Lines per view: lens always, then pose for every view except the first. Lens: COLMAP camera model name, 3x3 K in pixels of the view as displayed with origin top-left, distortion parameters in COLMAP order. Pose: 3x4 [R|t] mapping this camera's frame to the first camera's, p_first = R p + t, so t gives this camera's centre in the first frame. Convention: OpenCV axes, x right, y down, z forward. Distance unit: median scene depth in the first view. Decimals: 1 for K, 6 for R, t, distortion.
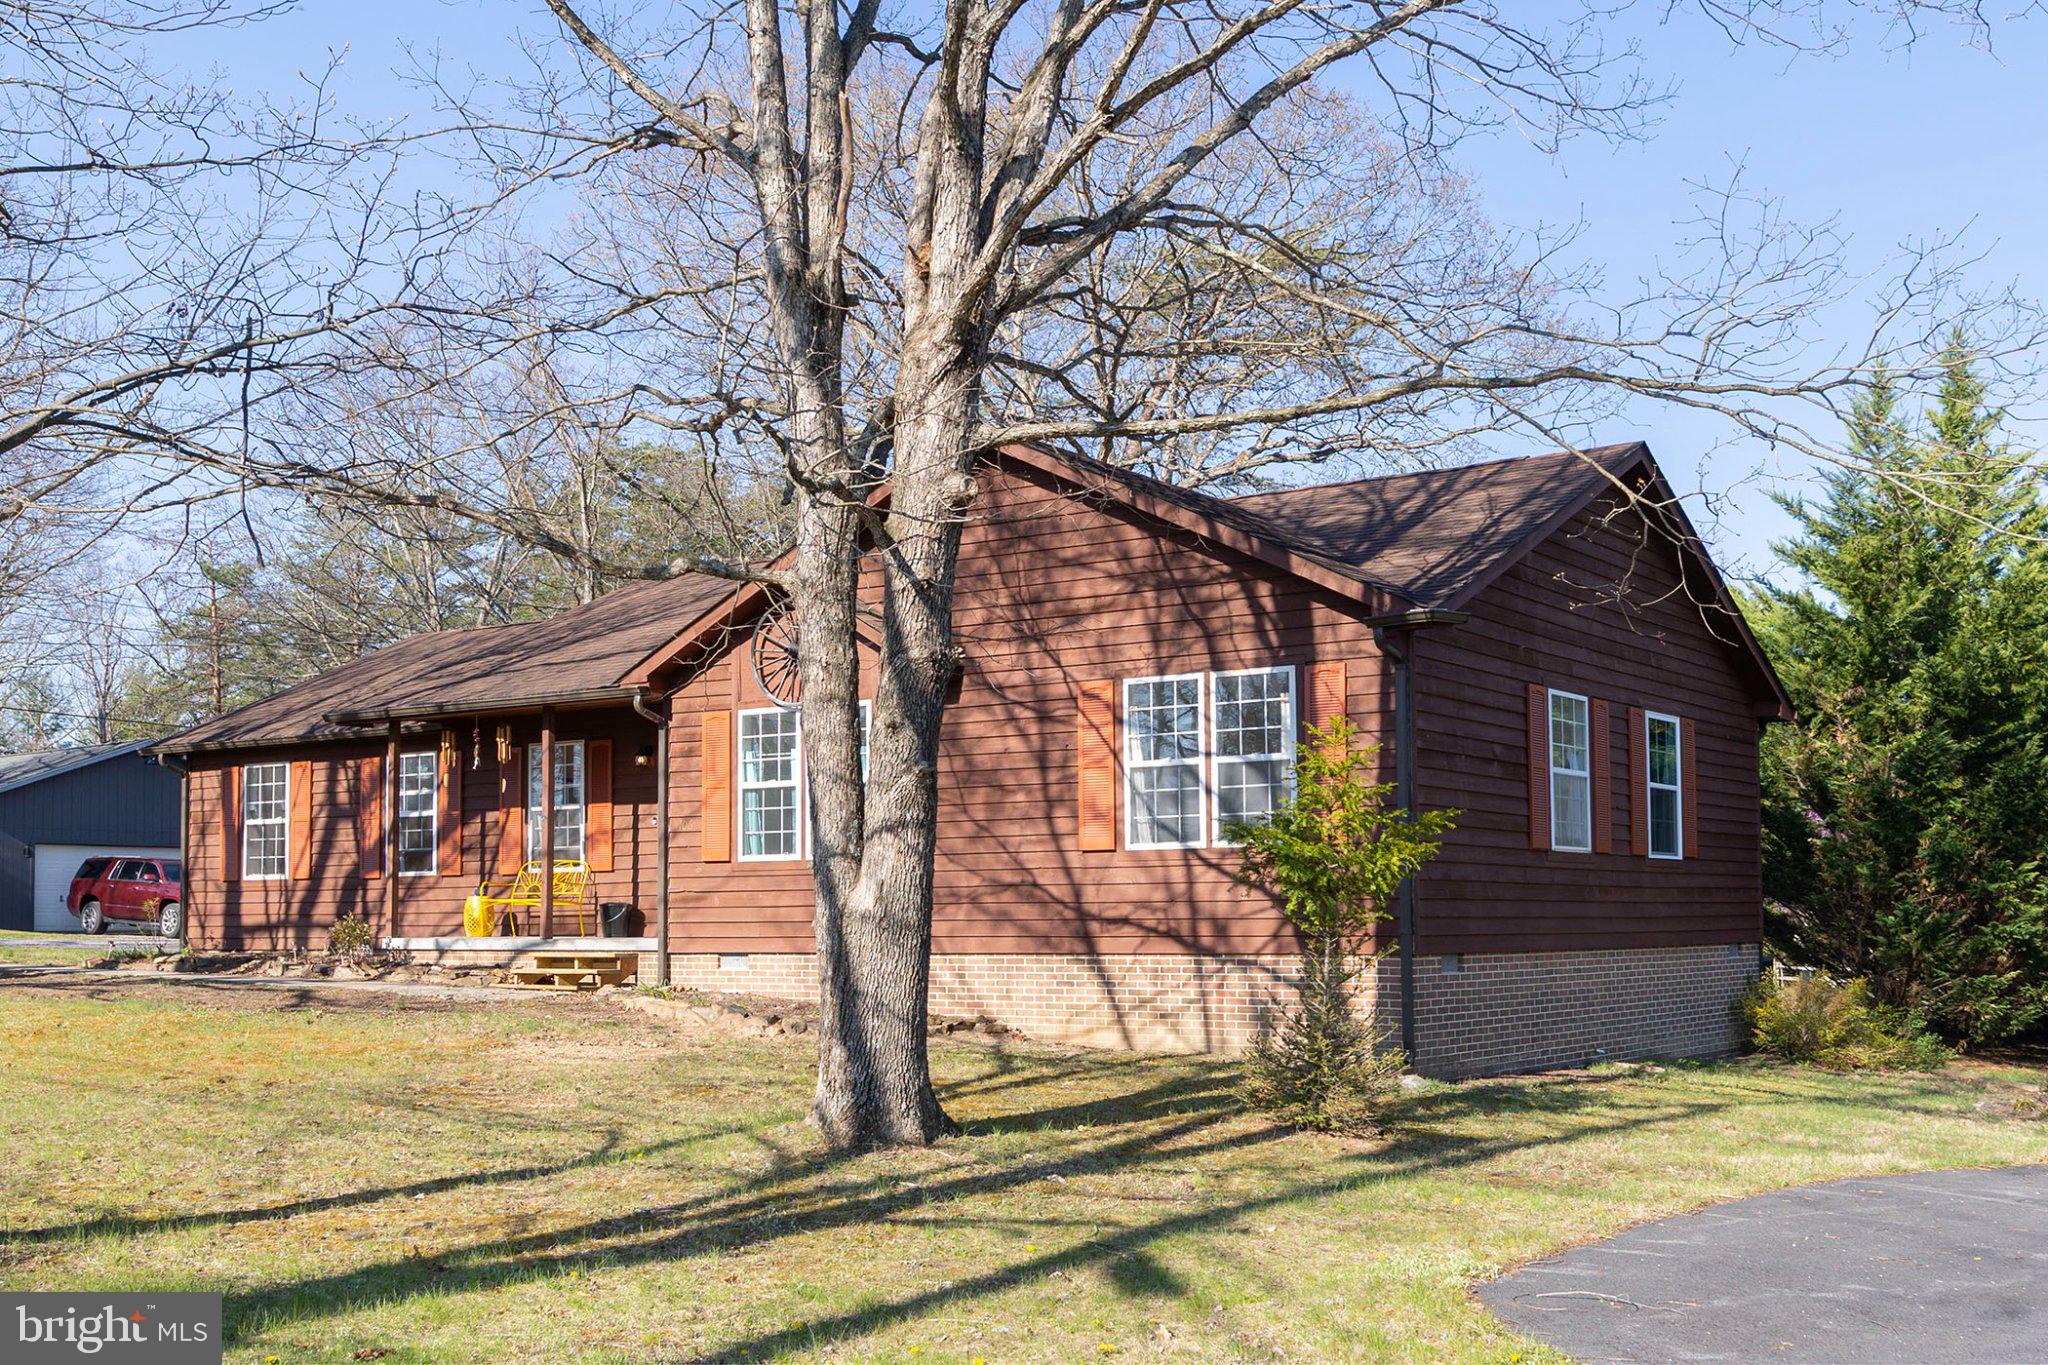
lens RADIAL K [[1769.7, 0, 1033.6], [0, 1769.7, 703.9], [0, 0, 1]] dist [-0.061248, 0.047315]
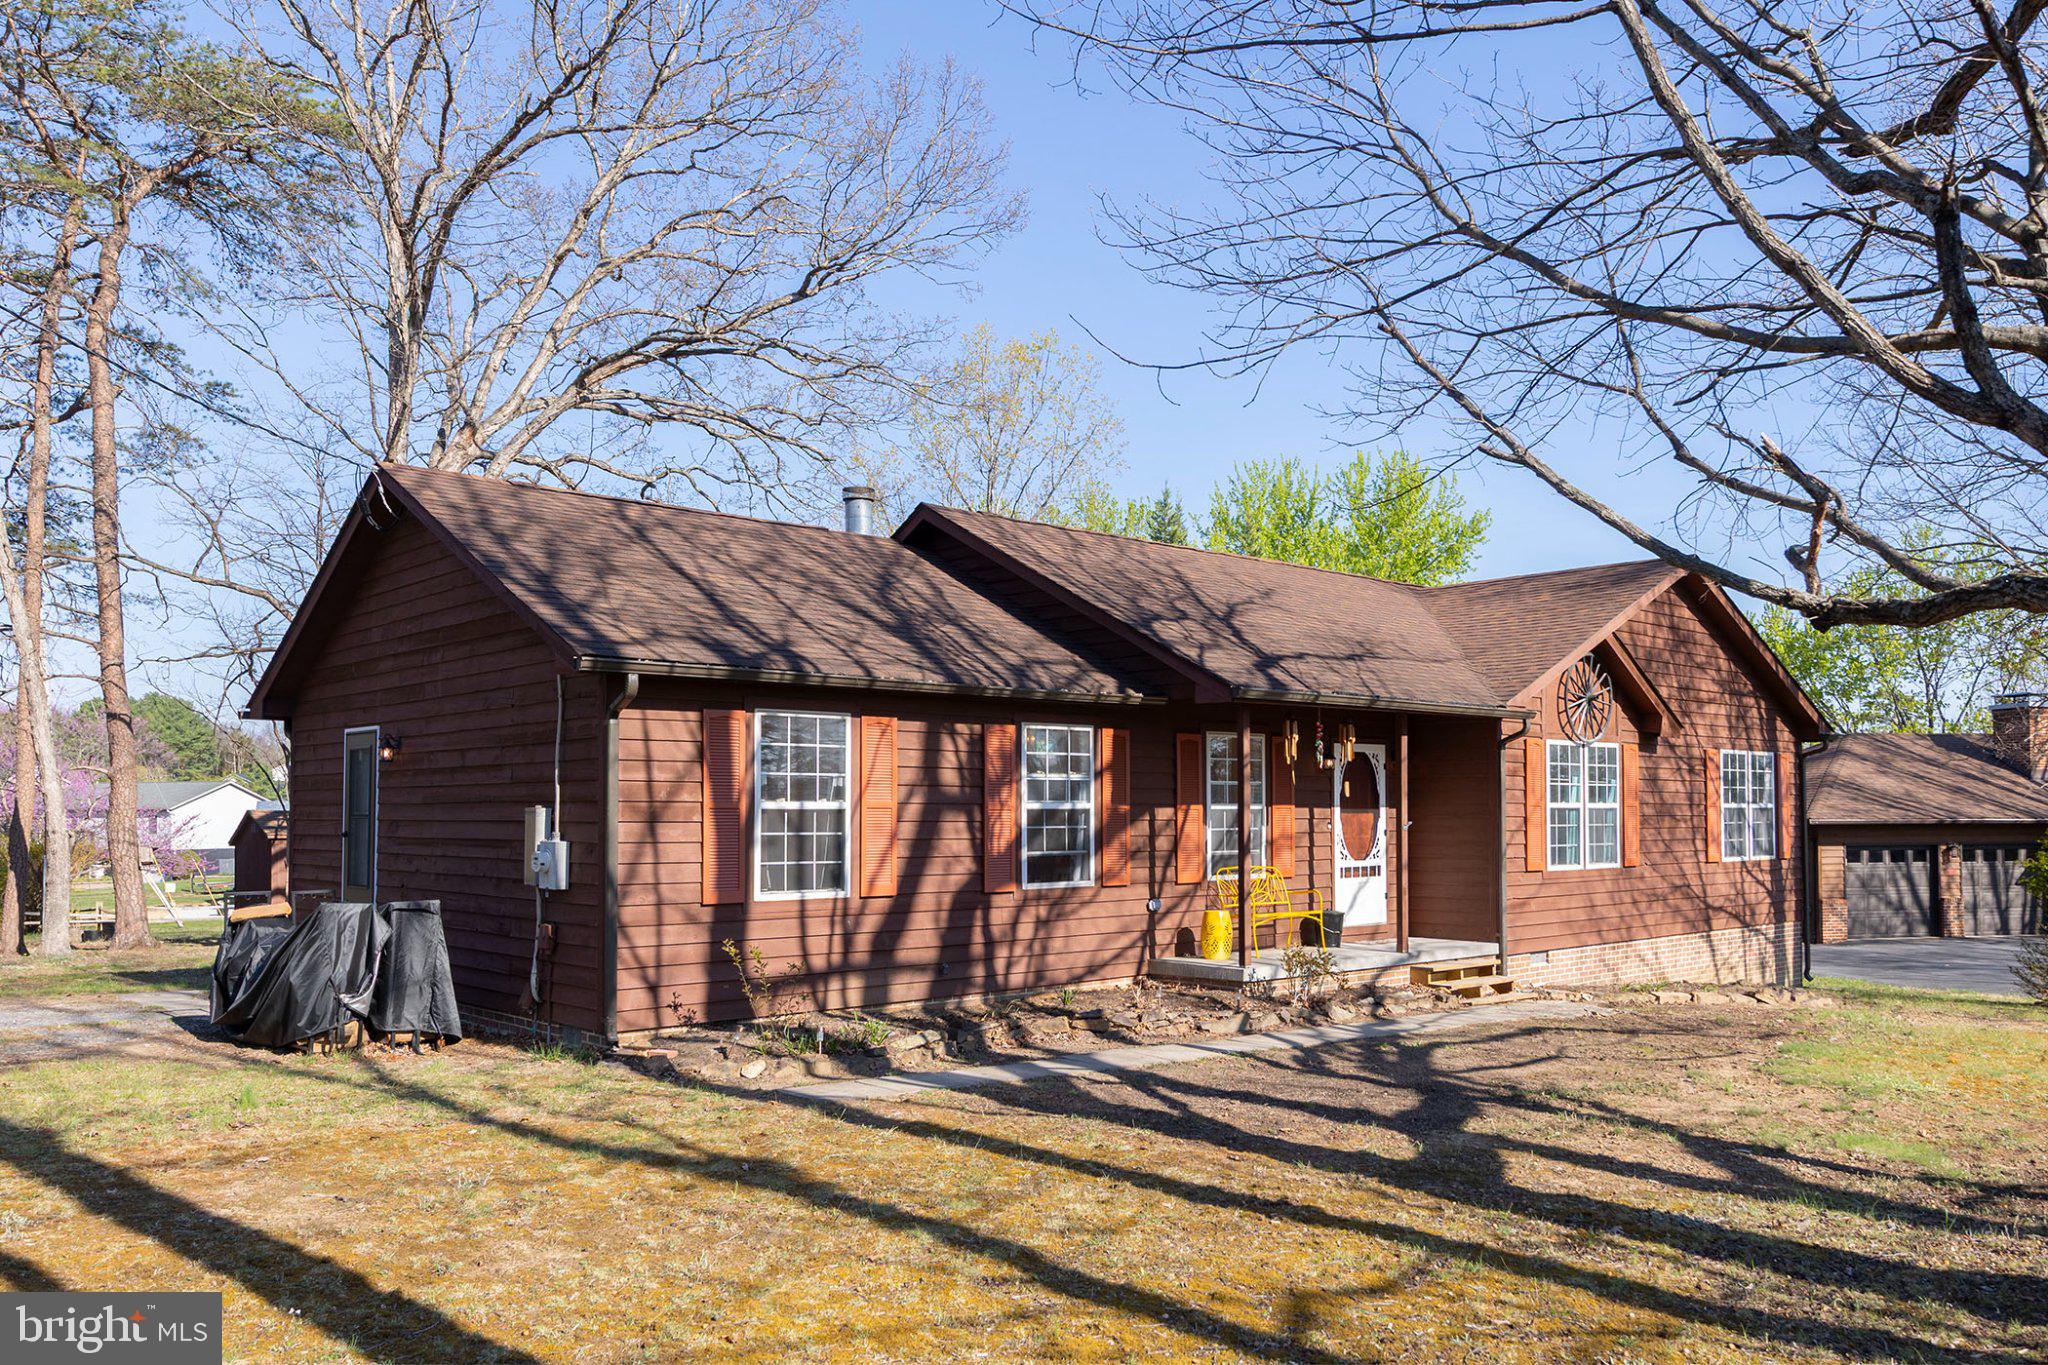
lens RADIAL K [[1769.7, 0, 1030.9], [0, 1769.7, 663.1], [0, 0, 1]] dist [-0.061248, 0.047315]
pose [[0.265222, 0.090439, 0.959936, -1.514747], [-0.111490, 0.991790, -0.062636, 0.070353], [-0.957720, -0.090411, 0.273128, 1.126163]]
